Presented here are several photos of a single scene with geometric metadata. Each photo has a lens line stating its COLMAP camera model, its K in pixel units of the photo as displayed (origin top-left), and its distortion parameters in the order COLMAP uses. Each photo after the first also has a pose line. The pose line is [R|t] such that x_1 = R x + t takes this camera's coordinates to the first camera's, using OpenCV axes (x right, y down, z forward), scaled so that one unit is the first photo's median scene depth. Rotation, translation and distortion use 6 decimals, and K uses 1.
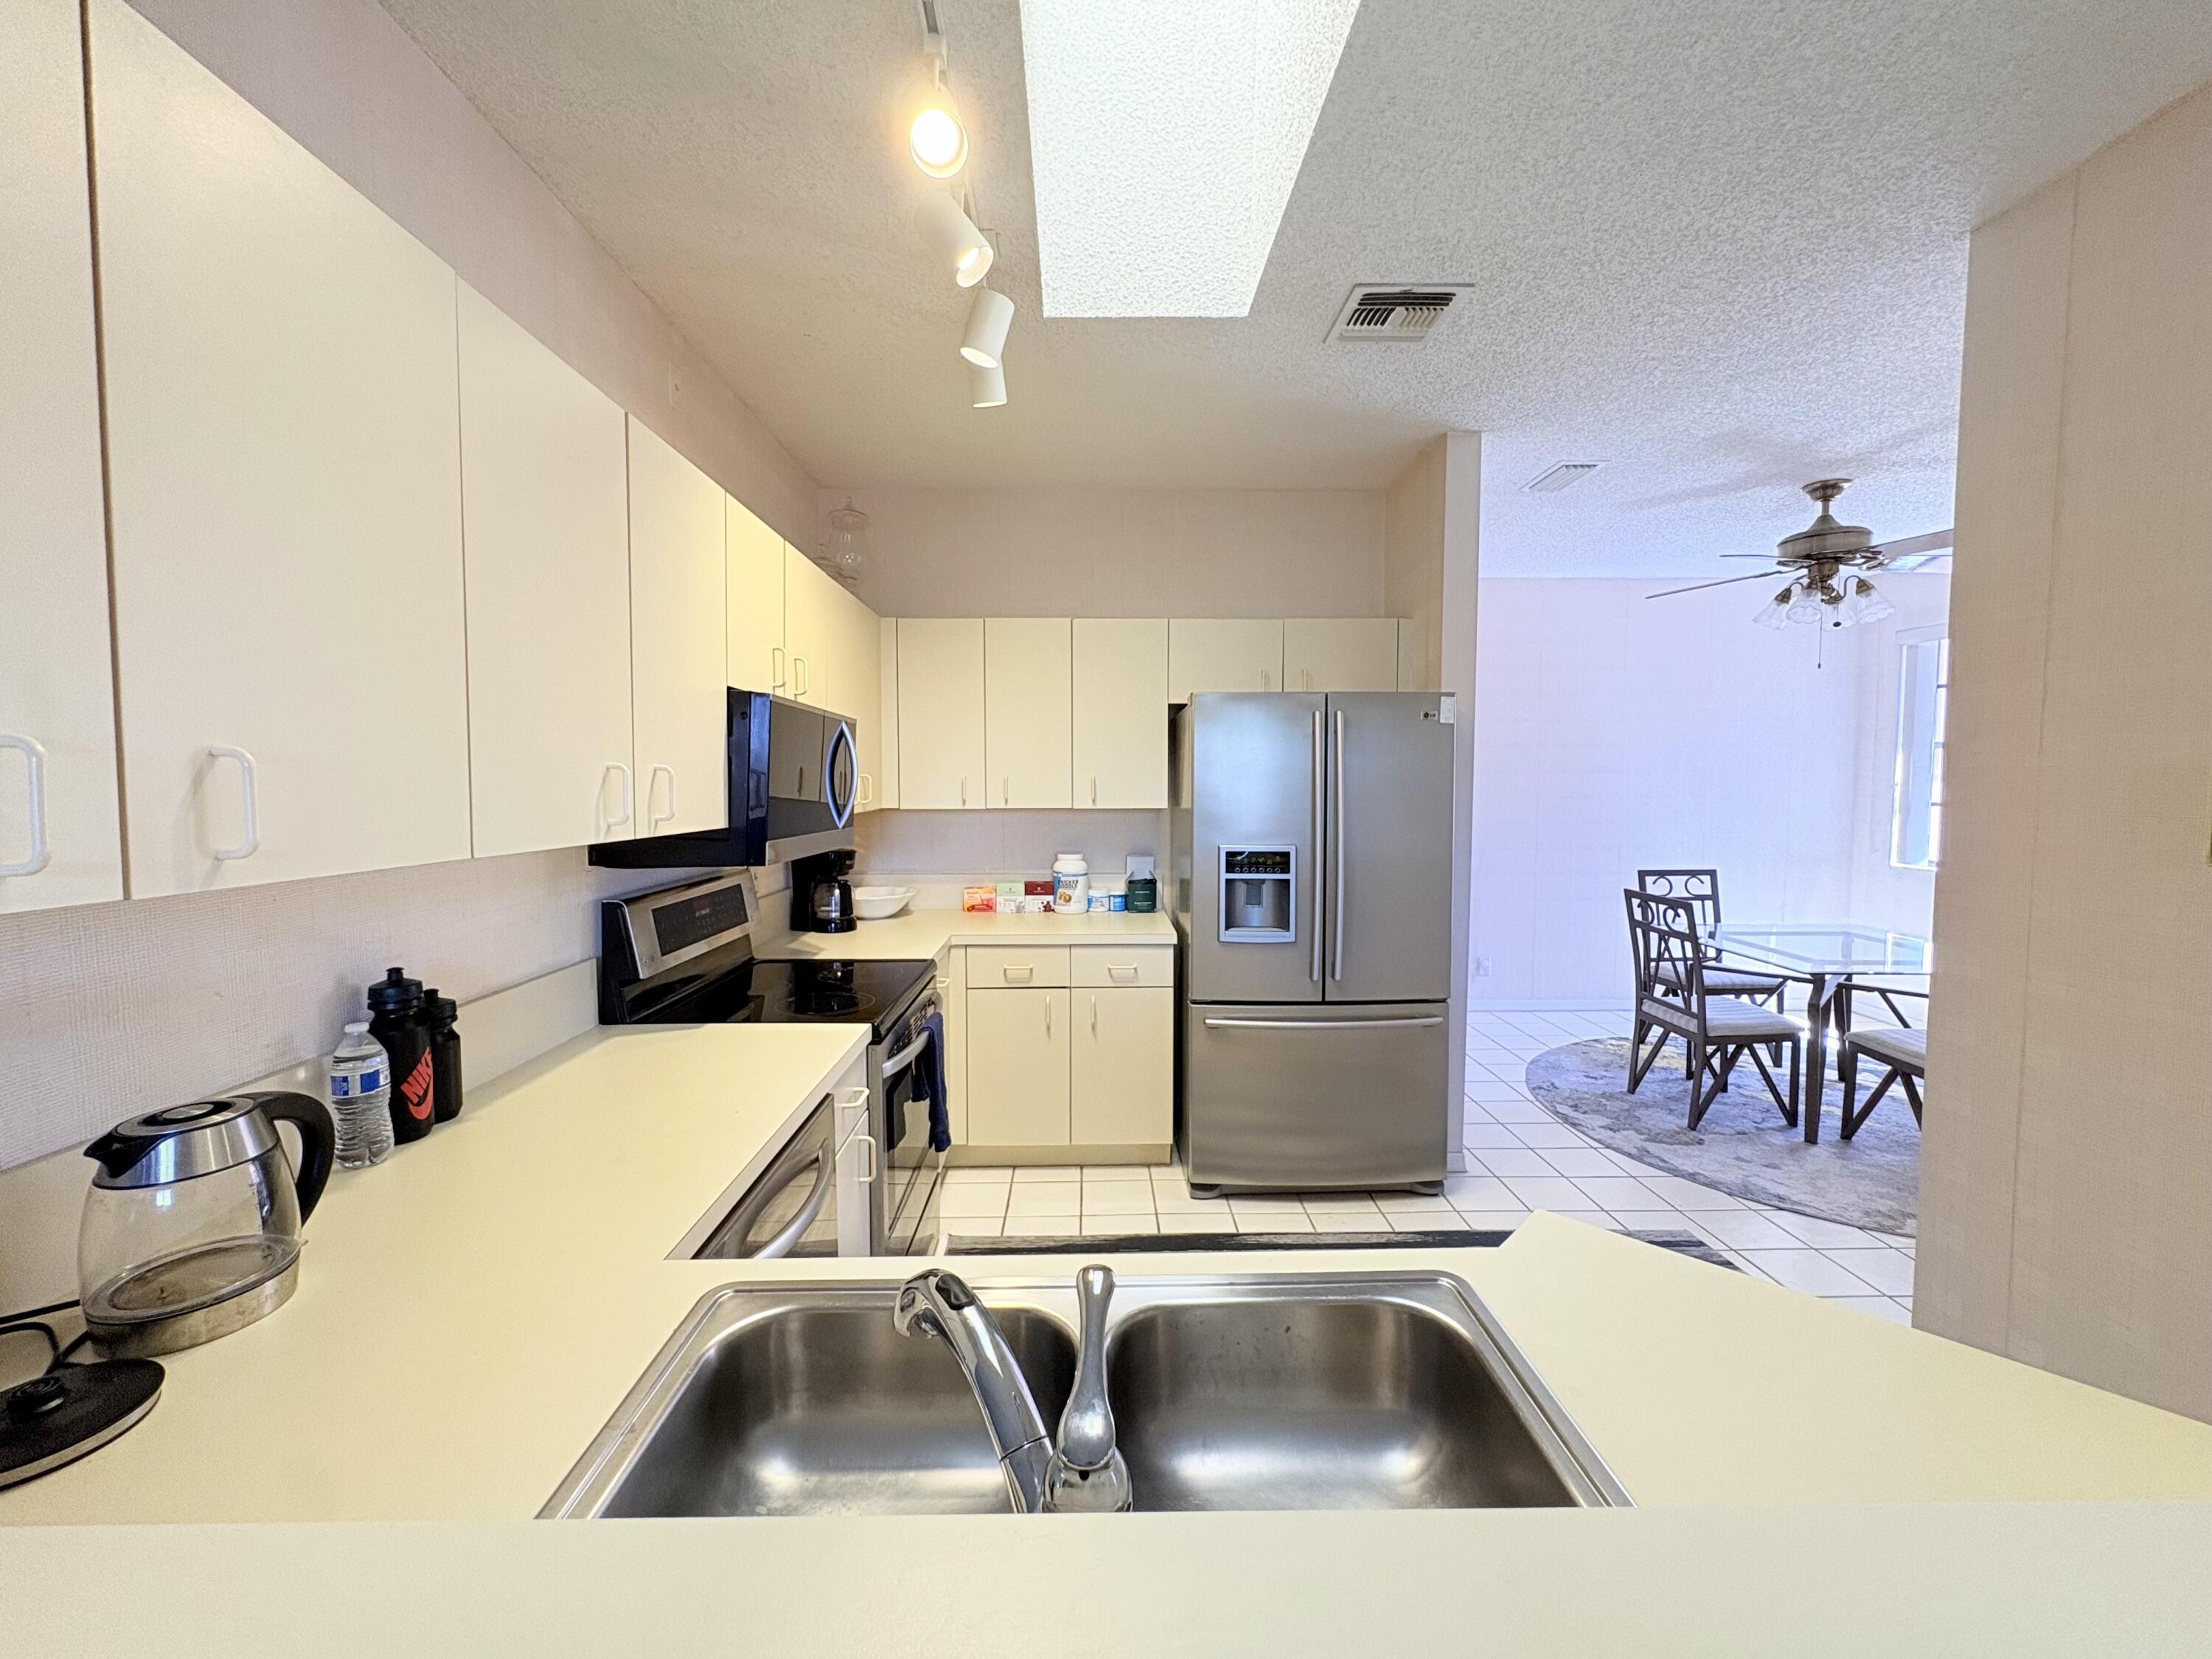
lens RADIAL K [[883.4, 0, 1104.5], [0, 883.4, 827.9], [0, 0, 1]] dist [0.000754, -0.000006]
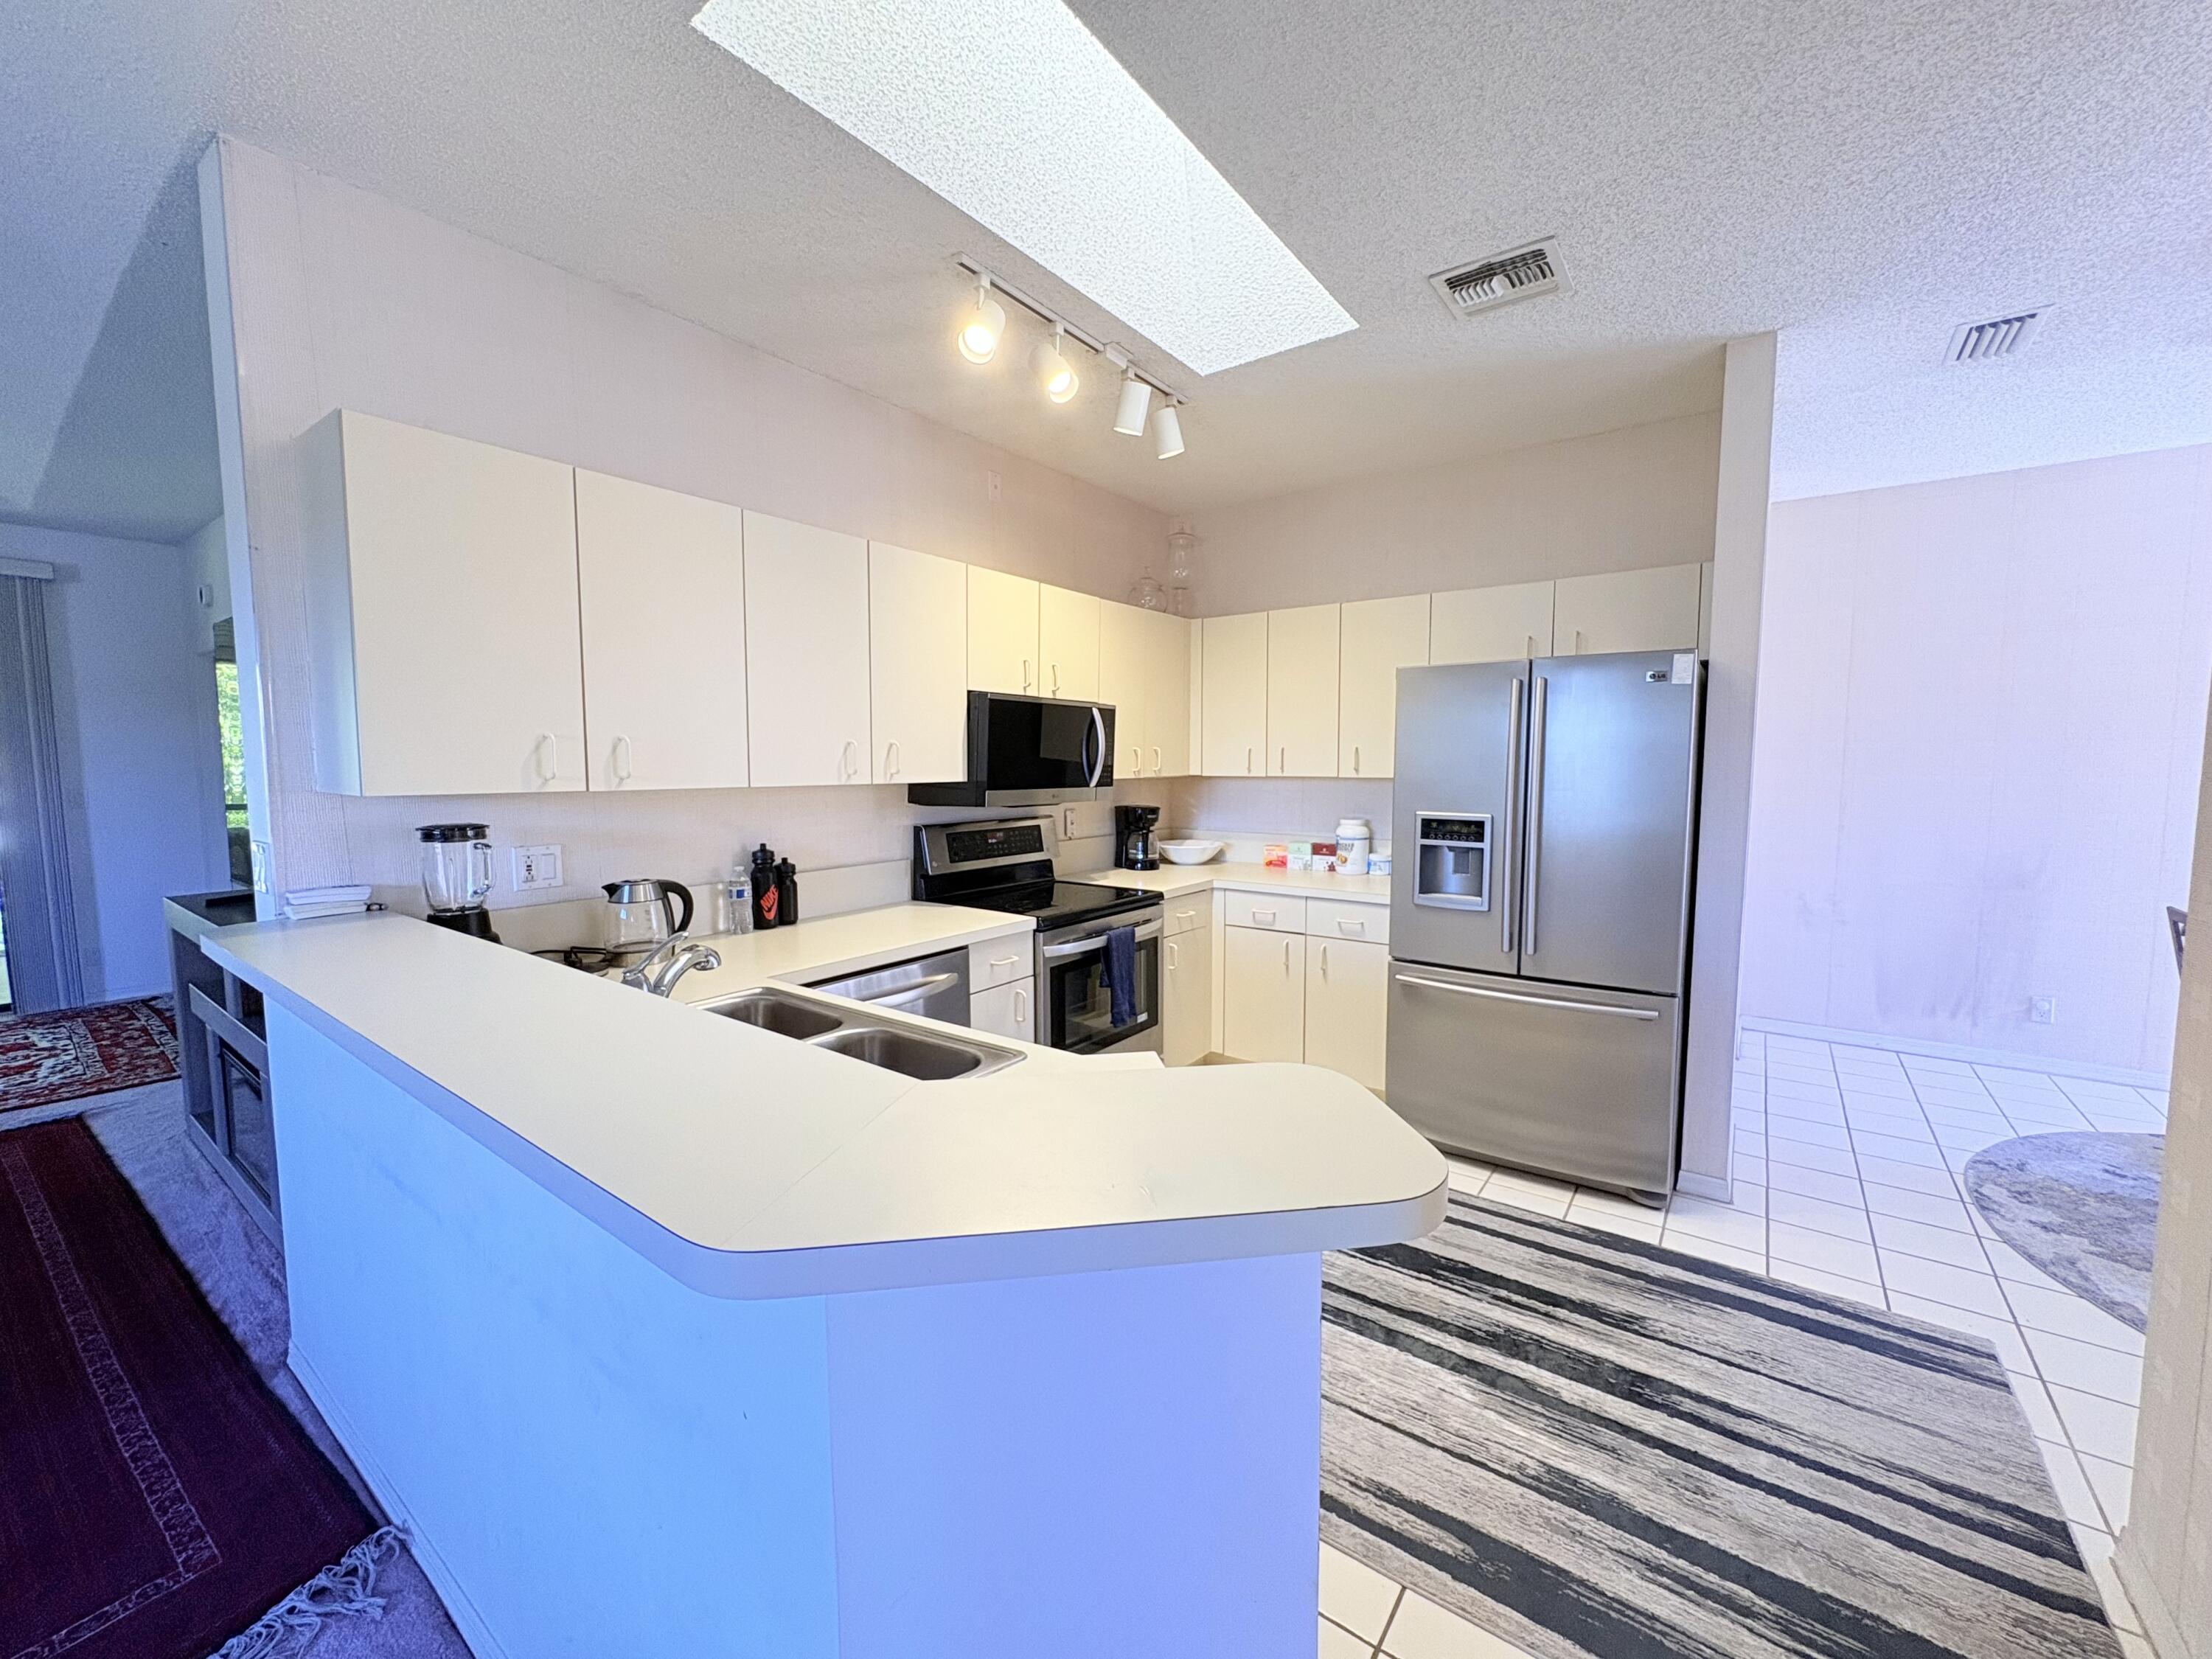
lens RADIAL K [[883.4, 0, 1104.9], [0, 883.4, 828.2], [0, 0, 1]] dist [0.000754, -0.000006]
pose [[0.792893, 0.047769, -0.607486, 0.384444], [-0.031134, 0.998796, 0.037903, 0.008367], [0.608565, -0.011140, 0.793426, -0.046829]]
